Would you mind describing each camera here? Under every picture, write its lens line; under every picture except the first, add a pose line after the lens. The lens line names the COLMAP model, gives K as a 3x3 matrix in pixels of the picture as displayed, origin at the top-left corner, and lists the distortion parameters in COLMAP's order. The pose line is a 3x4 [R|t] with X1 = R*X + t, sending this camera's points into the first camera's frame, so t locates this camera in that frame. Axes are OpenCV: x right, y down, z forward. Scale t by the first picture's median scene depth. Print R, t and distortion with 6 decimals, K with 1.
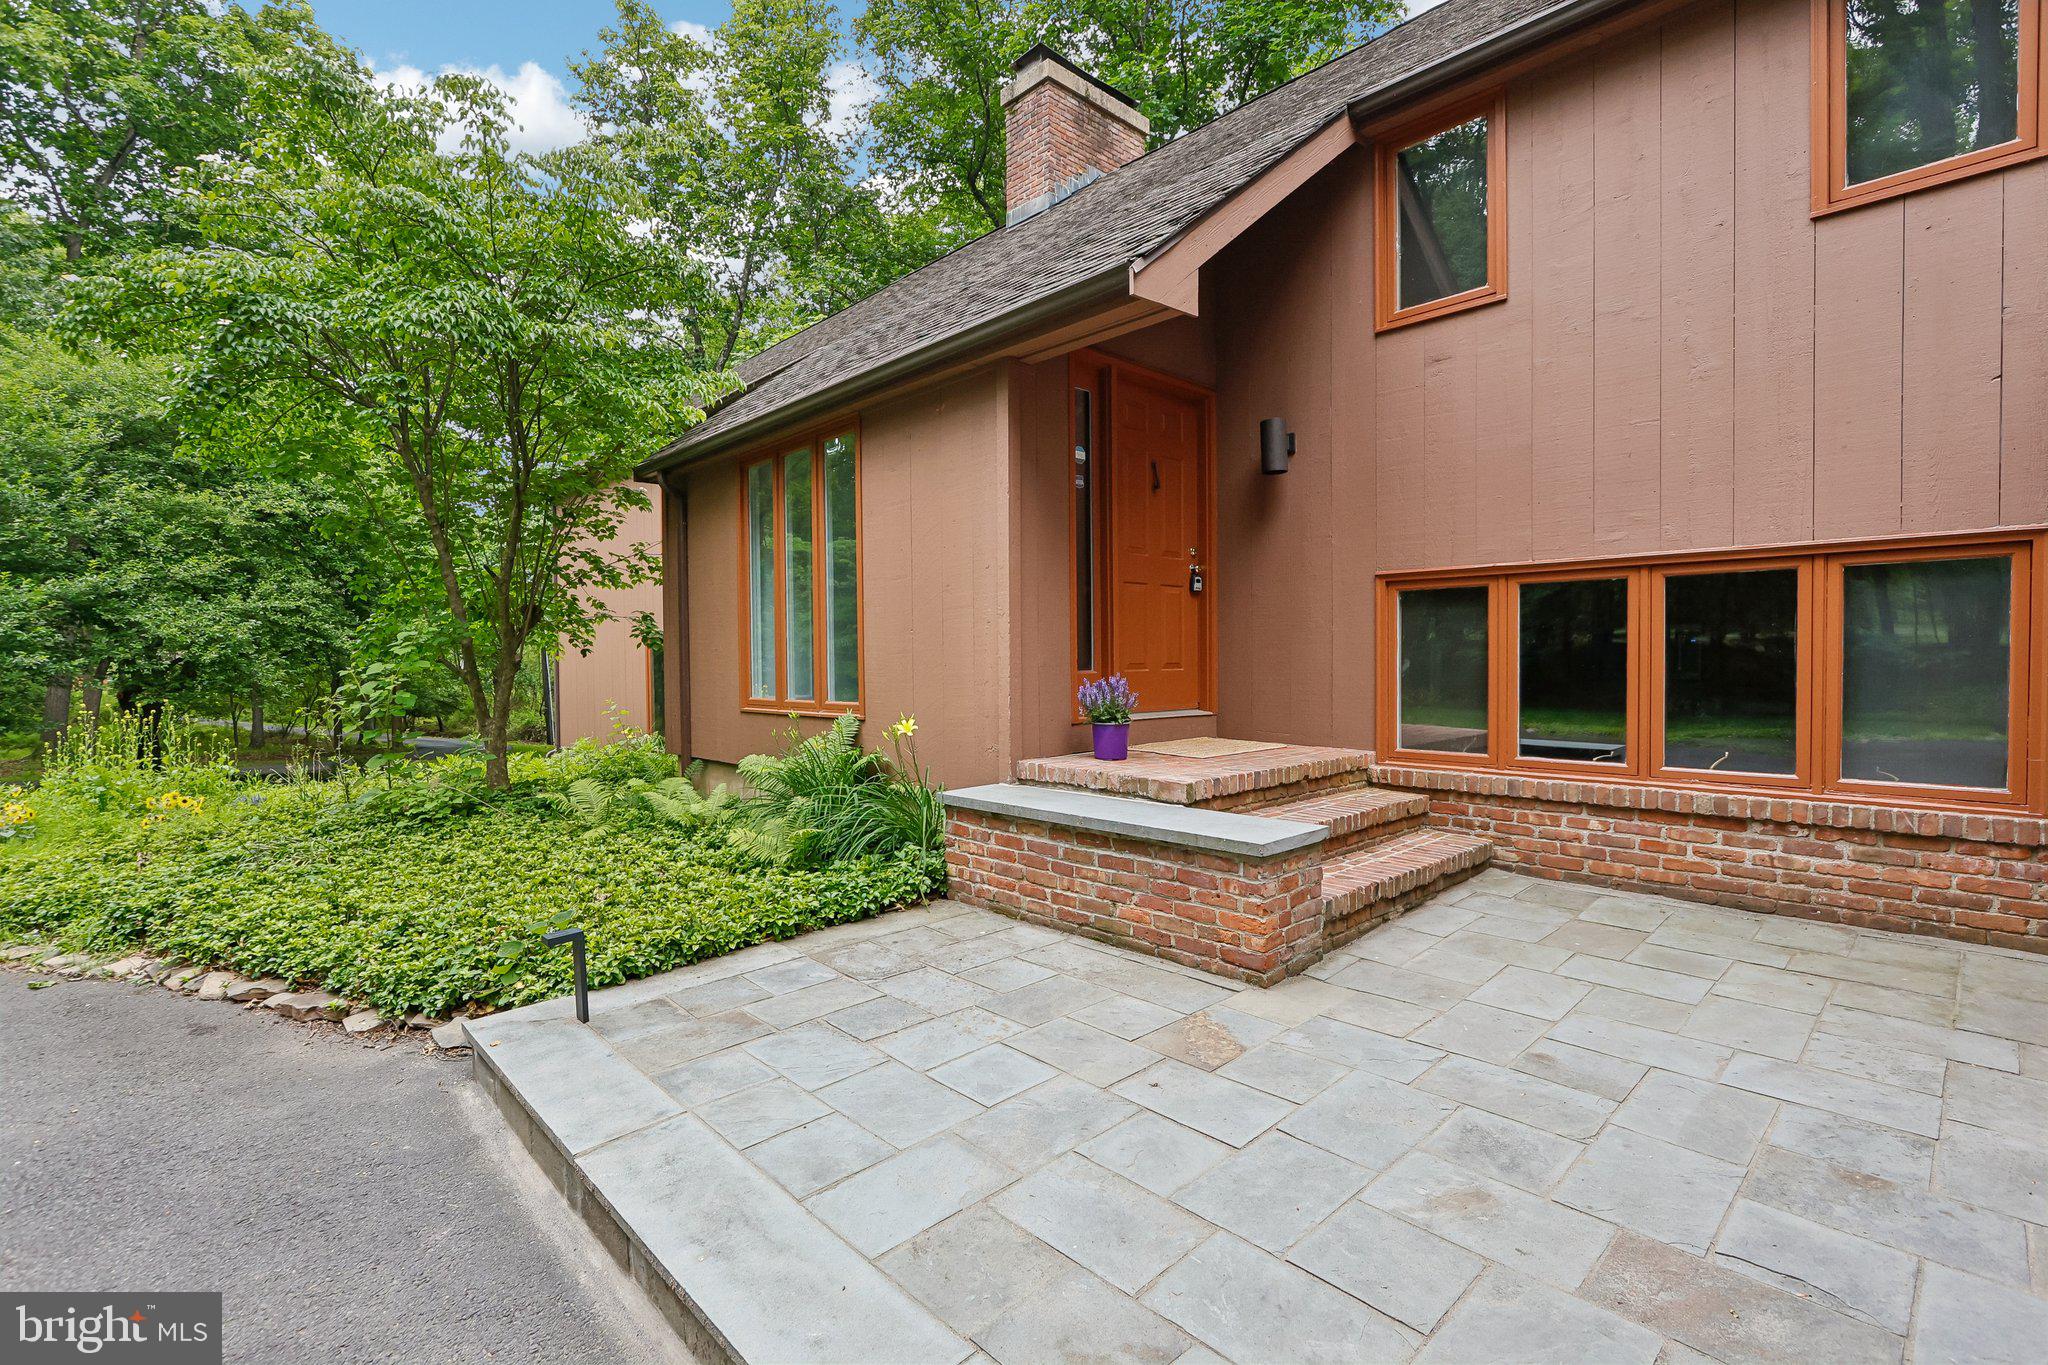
lens RADIAL K [[945.6, 0, 988.3], [0, 945.6, 677.0], [0, 0, 1]] dist [-0.016768, 0.001480]
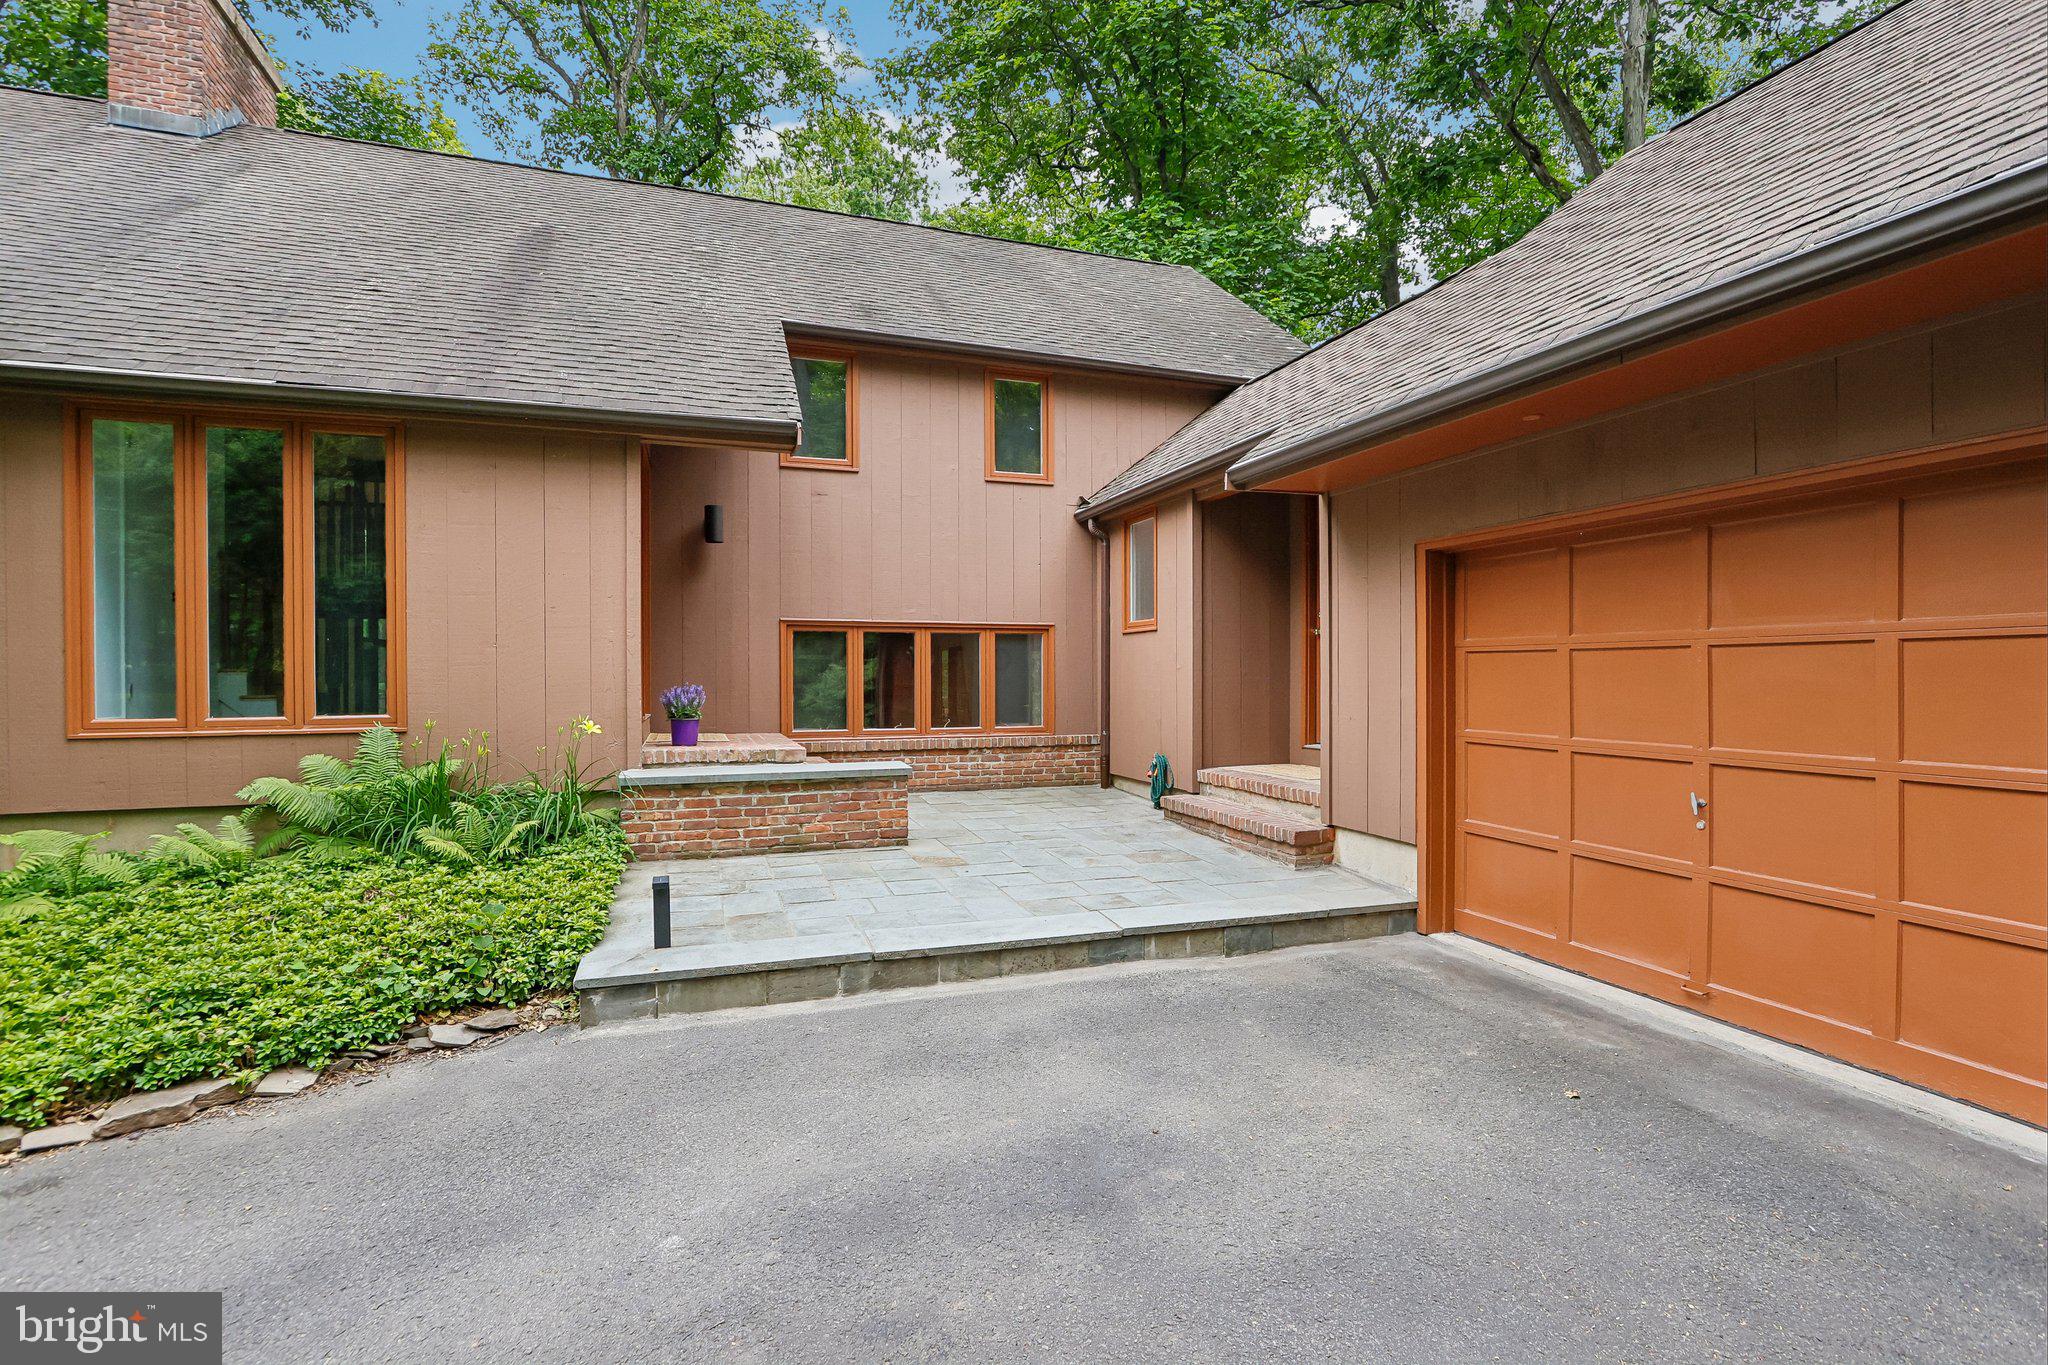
lens RADIAL K [[945.6, 0, 1028.9], [0, 945.6, 679.8], [0, 0, 1]] dist [-0.016768, 0.001480]
pose [[0.378882, 0.003865, 0.925437, -1.138069], [0.017959, 0.999772, -0.011528, 0.020495], [-0.925271, 0.020987, 0.378726, 0.038963]]
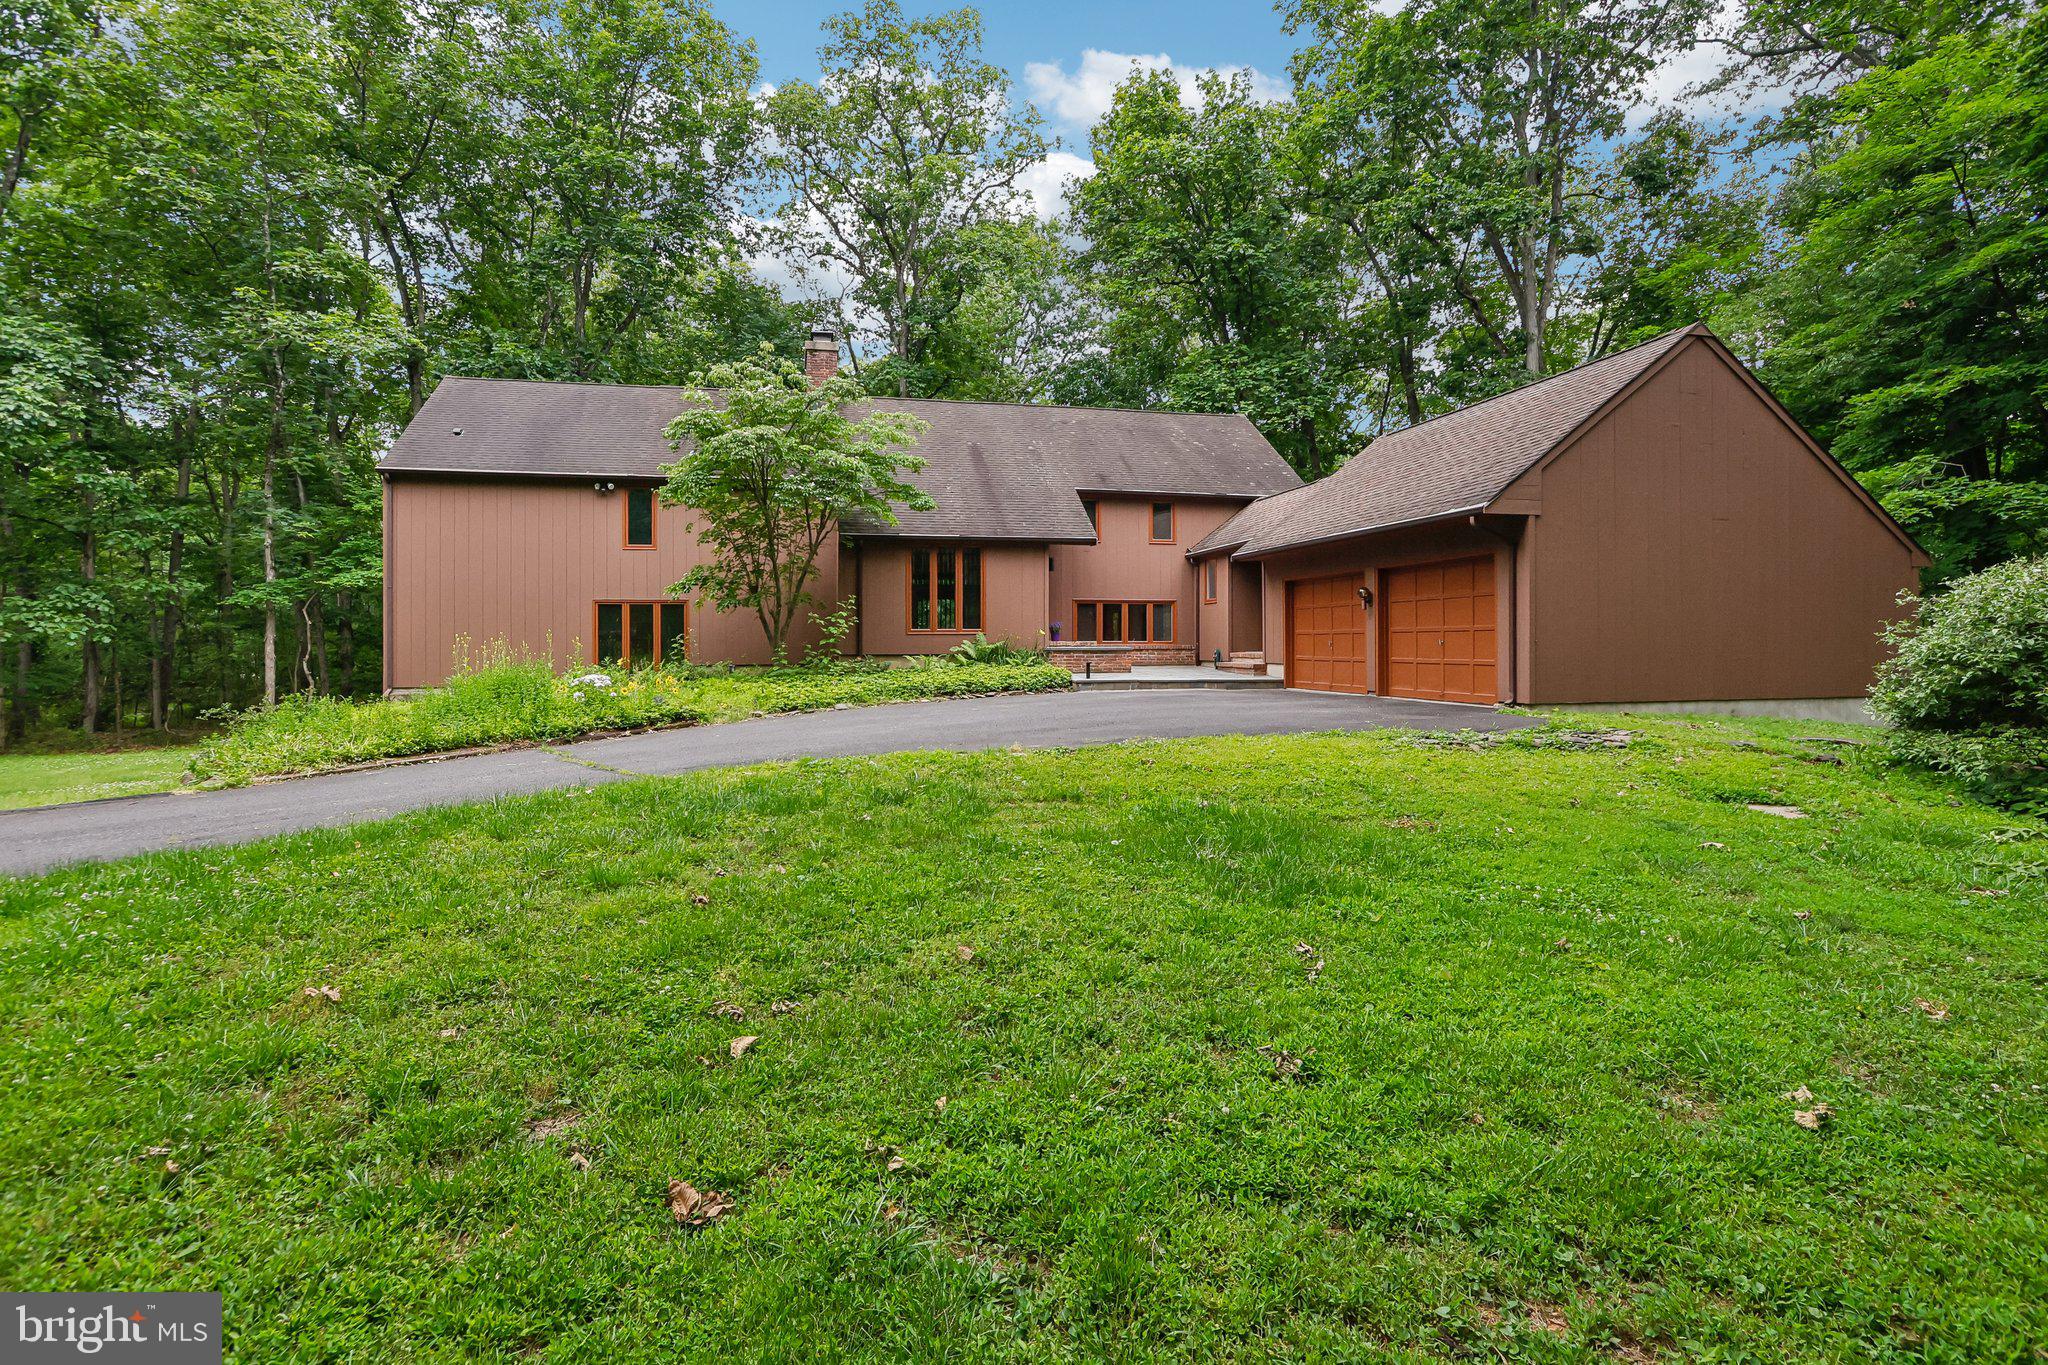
lens RADIAL K [[945.6, 0, 1009.3], [0, 945.6, 635.1], [0, 0, 1]] dist [-0.016768, 0.001480]
pose [[0.496564, 0.010666, 0.867935, -4.349872], [0.018937, 0.999553, -0.023117, 0.180622], [-0.867794, 0.027915, 0.496140, -1.067220]]
